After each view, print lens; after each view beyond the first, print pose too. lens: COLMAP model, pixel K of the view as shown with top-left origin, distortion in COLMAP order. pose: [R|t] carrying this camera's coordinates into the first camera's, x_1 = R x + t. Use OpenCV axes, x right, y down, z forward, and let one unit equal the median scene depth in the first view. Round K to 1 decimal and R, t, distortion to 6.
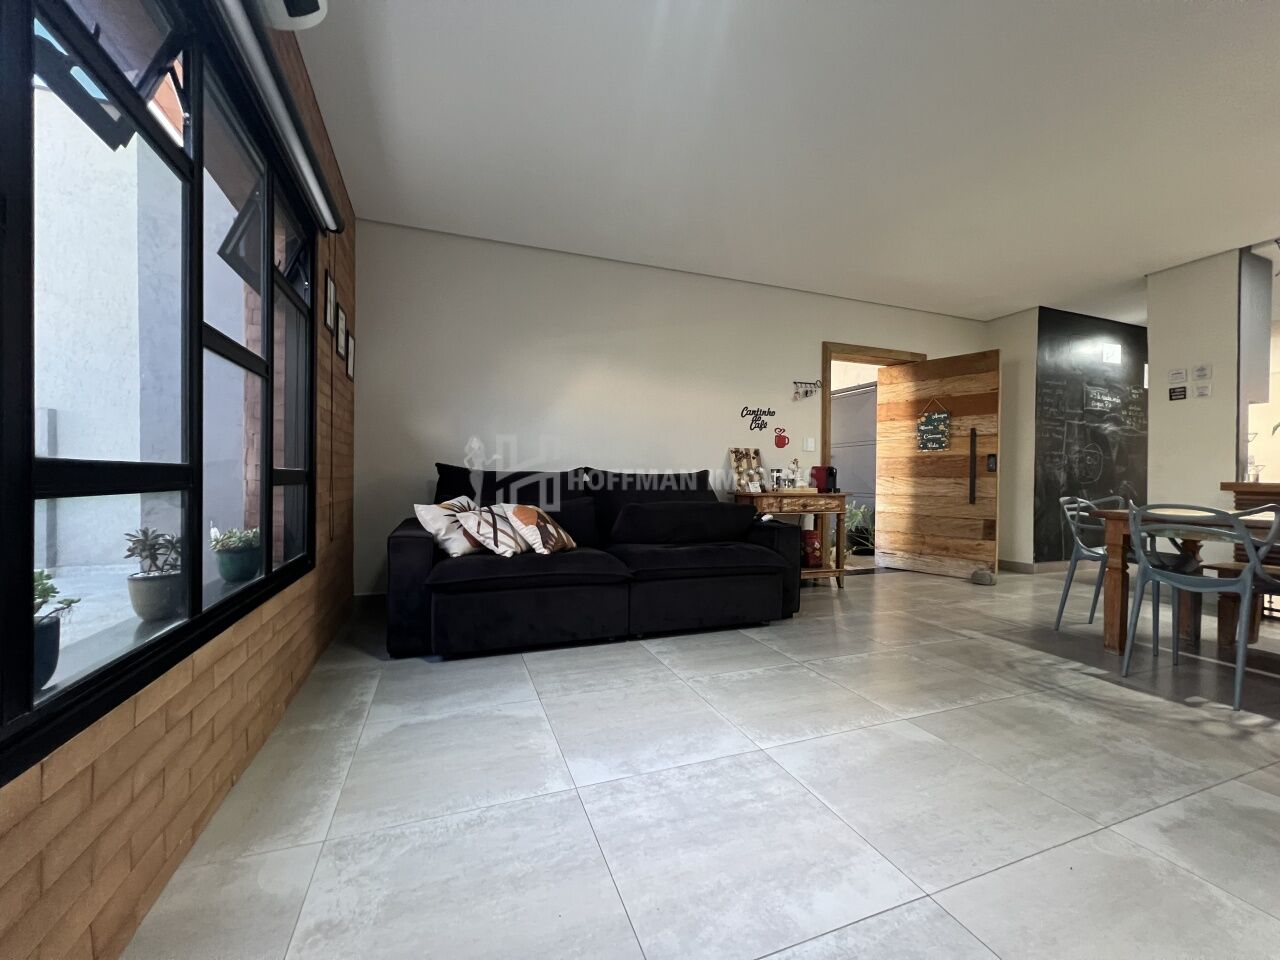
lens RADIAL K [[512.6, 0, 640.3], [0, 512.6, 482.6], [0, 0, 1]] dist [-0.000626, 0.000613]
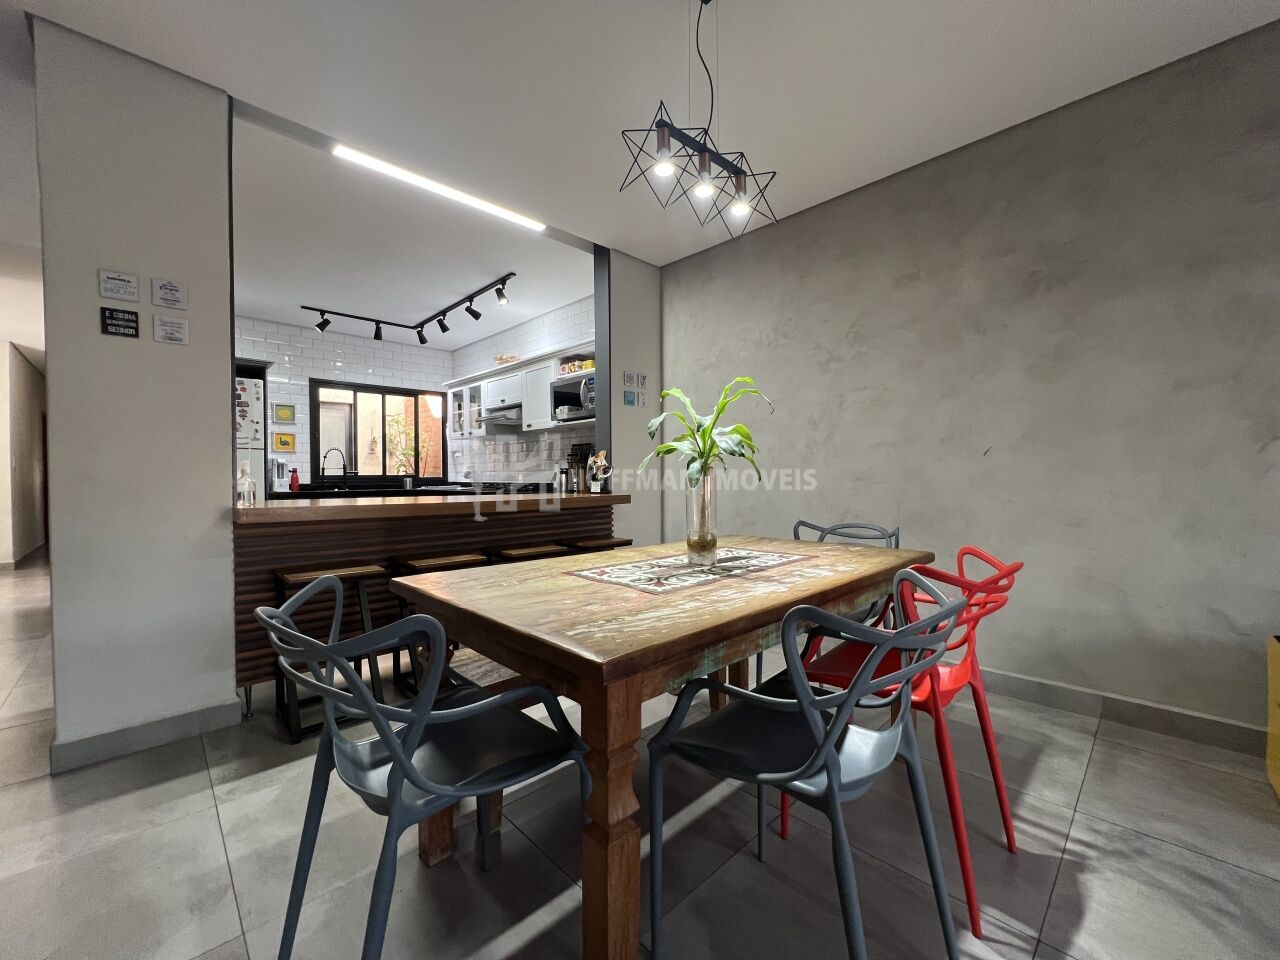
lens RADIAL K [[512.6, 0, 640.3], [0, 512.6, 482.6], [0, 0, 1]] dist [-0.000626, 0.000613]
pose [[-0.394512, -0.014876, 0.918770, 0.386297], [0.008026, 0.999775, 0.019634, -0.029407], [-0.918856, 0.015120, -0.394304, 0.681633]]
